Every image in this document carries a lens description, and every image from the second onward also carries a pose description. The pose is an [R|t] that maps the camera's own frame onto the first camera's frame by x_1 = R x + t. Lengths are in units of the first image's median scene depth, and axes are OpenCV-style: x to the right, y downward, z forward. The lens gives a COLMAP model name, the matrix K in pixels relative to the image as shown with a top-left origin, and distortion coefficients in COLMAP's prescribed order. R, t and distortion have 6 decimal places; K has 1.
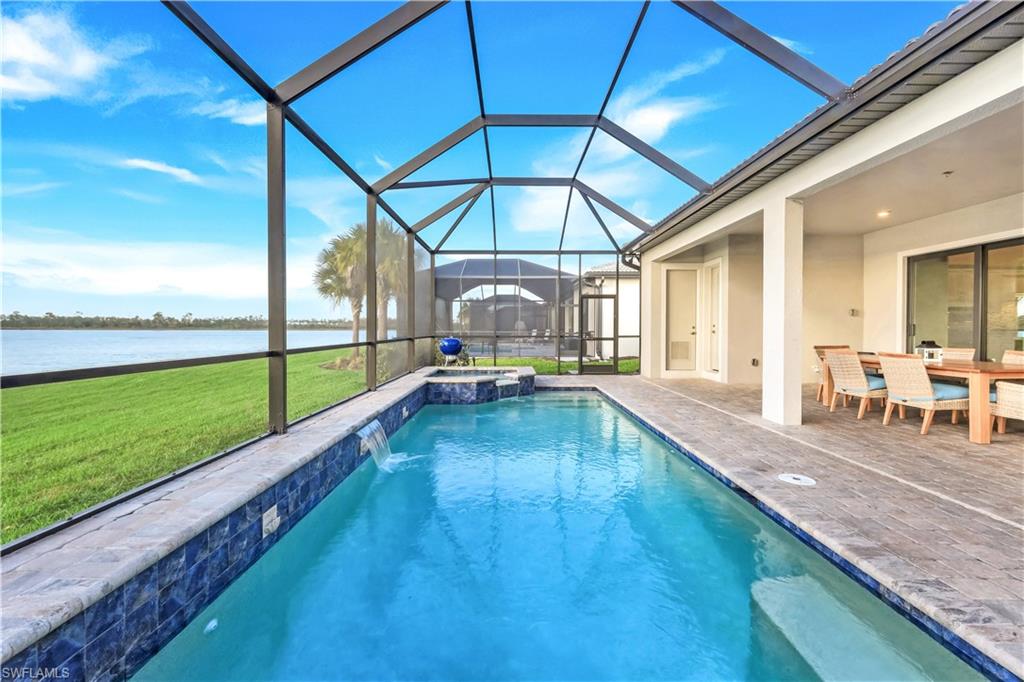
lens RADIAL K [[412.2, 0, 512.0], [0, 412.2, 341.0], [0, 0, 1]] dist [0.001262, 0.000067]
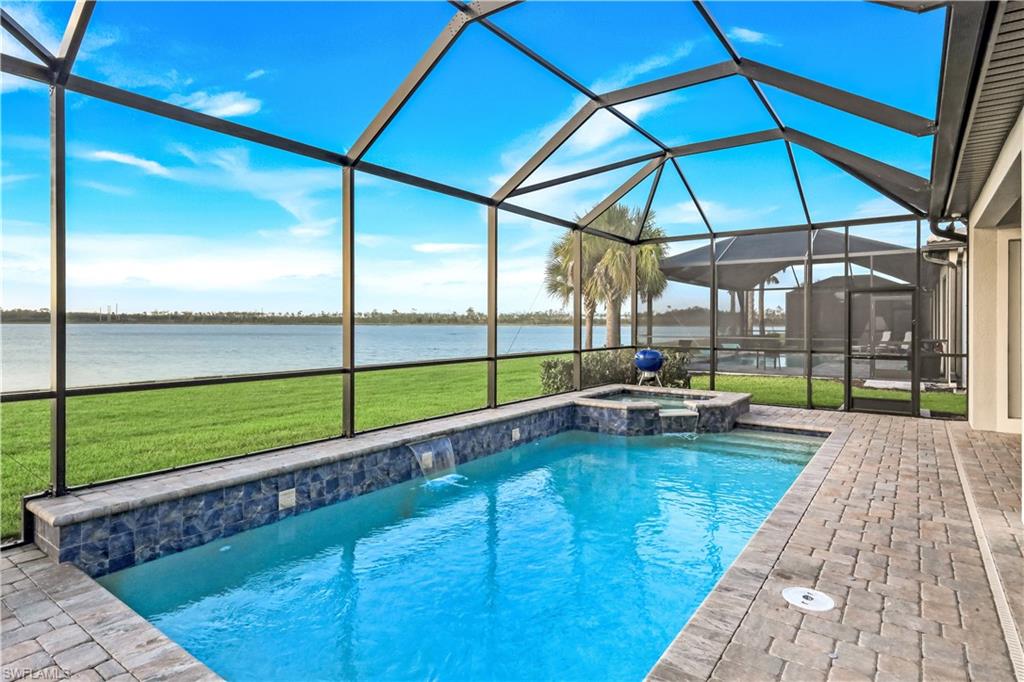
lens RADIAL K [[546.8, 0, 510.7], [0, 546.8, 332.7], [0, 0, 1]] dist [0.000572, 0.000680]
pose [[0.806601, 0.009683, -0.591016, 0.762359], [-0.018647, 0.999785, -0.009069, -0.075579], [0.590802, 0.018336, 0.806609, -0.015106]]
